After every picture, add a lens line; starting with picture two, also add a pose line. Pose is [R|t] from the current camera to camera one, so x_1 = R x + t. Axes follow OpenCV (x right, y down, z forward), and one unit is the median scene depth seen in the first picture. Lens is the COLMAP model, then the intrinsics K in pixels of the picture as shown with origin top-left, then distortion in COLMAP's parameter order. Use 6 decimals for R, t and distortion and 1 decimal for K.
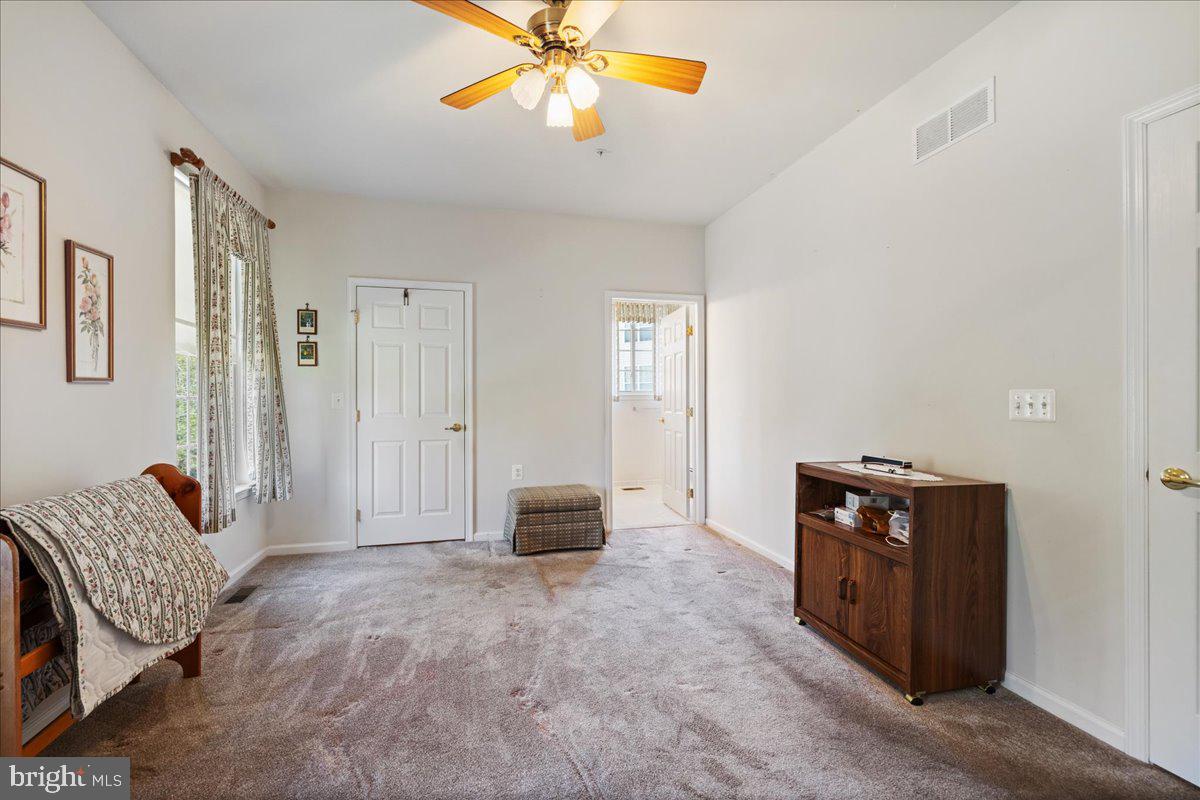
lens RADIAL K [[496.9, 0, 596.2], [0, 496.9, 398.2], [0, 0, 1]] dist [0.001150, -0.000051]
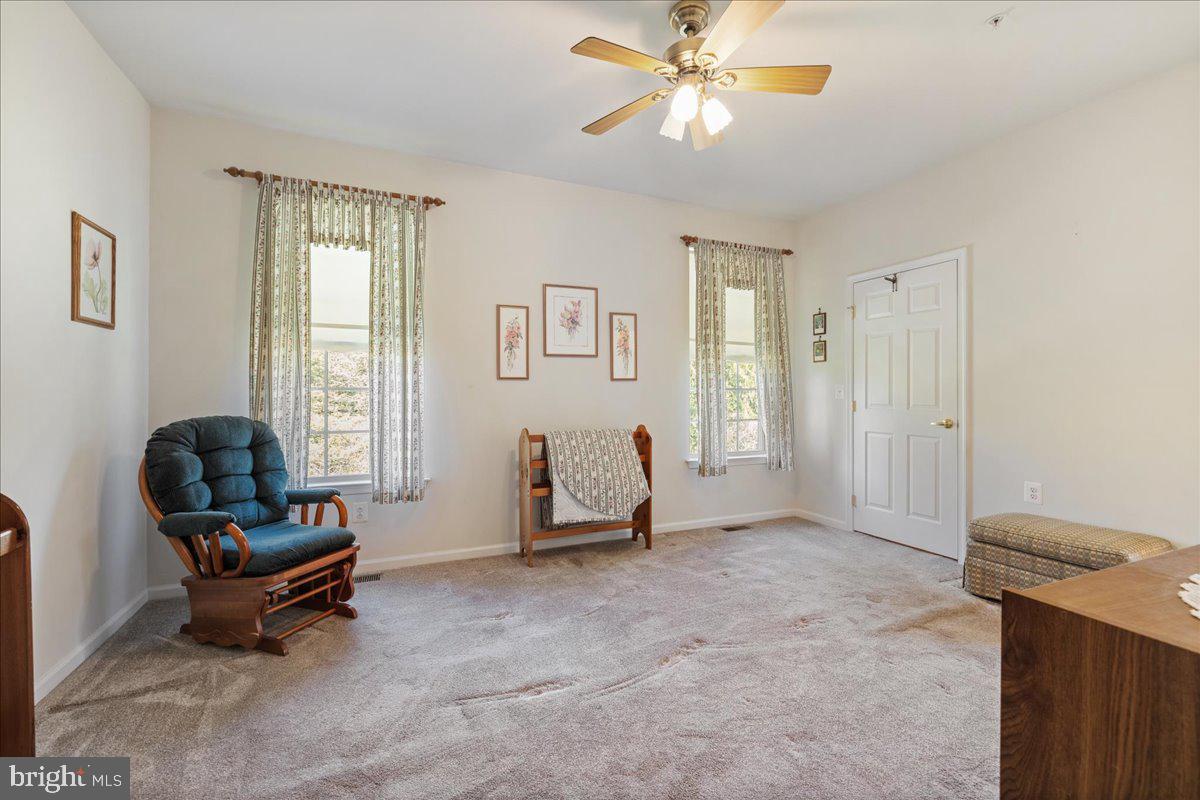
lens RADIAL K [[496.9, 0, 597.7], [0, 496.9, 394.8], [0, 0, 1]] dist [0.001150, -0.000051]
pose [[0.169709, 0.004600, -0.985483, 0.536763], [-0.002462, 0.999988, 0.004244, 0.009771], [0.985491, 0.001706, 0.169719, 0.328429]]
